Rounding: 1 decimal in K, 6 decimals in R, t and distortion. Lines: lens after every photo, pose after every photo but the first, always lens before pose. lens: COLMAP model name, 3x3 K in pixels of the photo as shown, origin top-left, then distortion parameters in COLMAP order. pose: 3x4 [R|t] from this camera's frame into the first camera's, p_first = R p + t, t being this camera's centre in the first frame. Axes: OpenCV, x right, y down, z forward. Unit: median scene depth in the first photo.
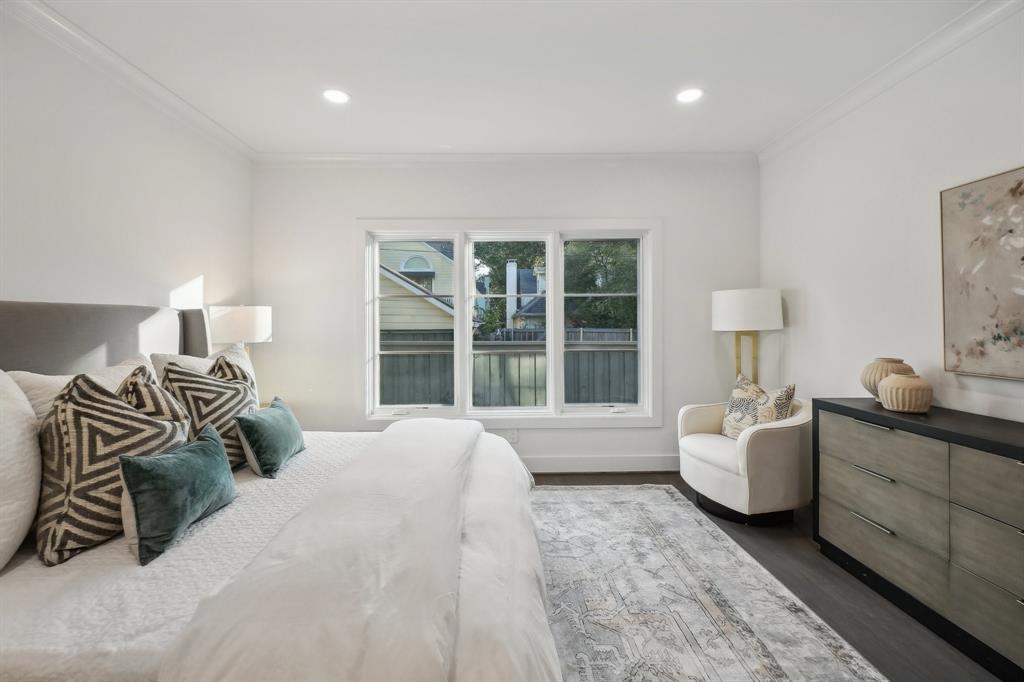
lens RADIAL K [[447.1, 0, 509.6], [0, 447.1, 319.9], [0, 0, 1]] dist [-0.000293, -0.001865]
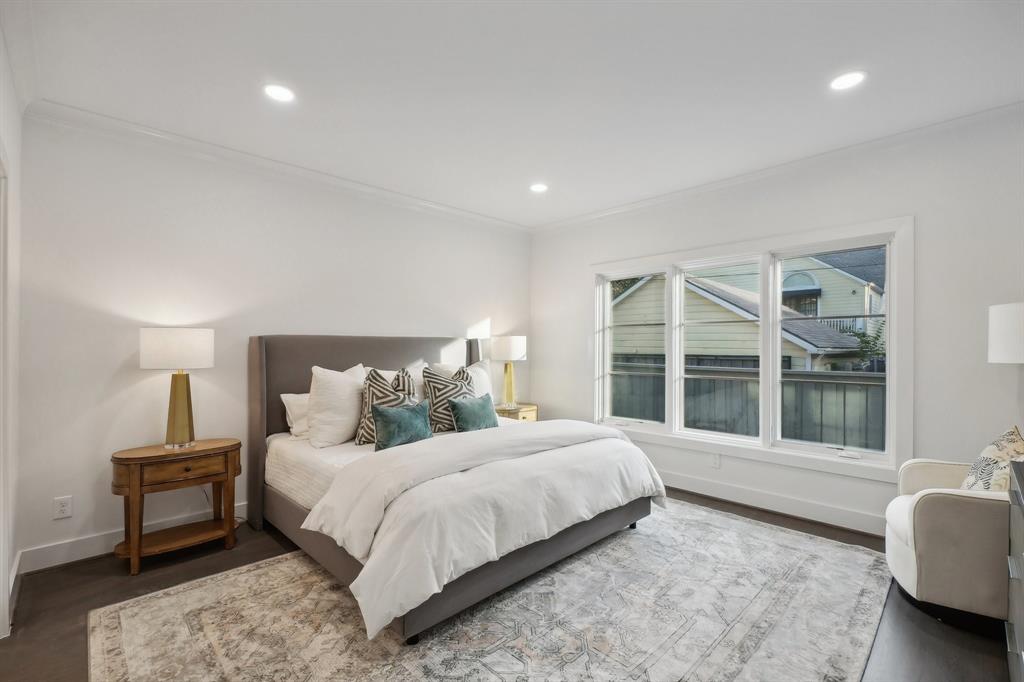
lens RADIAL K [[447.1, 0, 520.1], [0, 447.1, 344.8], [0, 0, 1]] dist [-0.000293, -0.001865]
pose [[0.698728, 0.003897, -0.715377, 0.566019], [-0.004173, 0.999990, 0.001372, -0.003226], [0.715375, 0.002027, 0.698738, -0.031916]]
